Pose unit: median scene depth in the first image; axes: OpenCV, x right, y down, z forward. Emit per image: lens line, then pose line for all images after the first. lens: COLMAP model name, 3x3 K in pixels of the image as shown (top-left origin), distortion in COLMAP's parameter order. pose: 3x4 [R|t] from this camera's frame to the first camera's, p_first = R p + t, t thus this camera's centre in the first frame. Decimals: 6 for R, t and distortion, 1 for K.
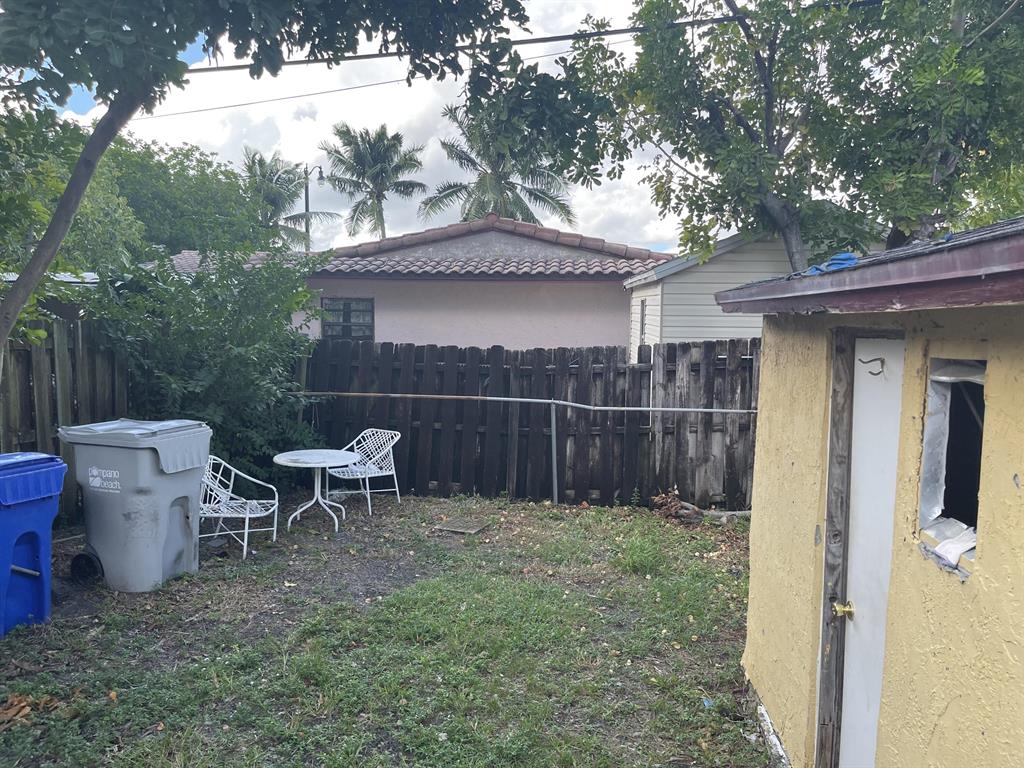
lens RADIAL K [[774.2, 0, 515.7], [0, 774.2, 382.3], [0, 0, 1]] dist [0.061296, -0.077836]
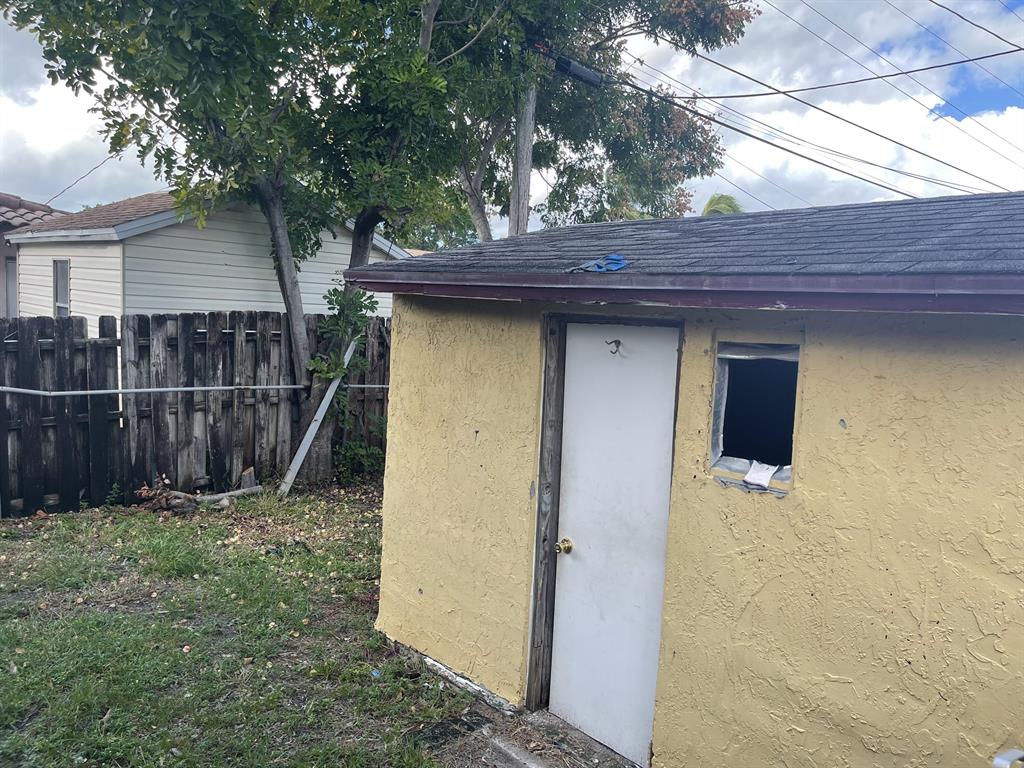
lens RADIAL K [[774.2, 0, 515.8], [0, 774.2, 385.3], [0, 0, 1]] dist [0.061296, -0.077836]
pose [[0.659976, -0.050779, 0.749569, -0.189989], [0.018737, 0.998515, 0.051146, -0.008198], [-0.751053, -0.019710, 0.659947, 0.096668]]
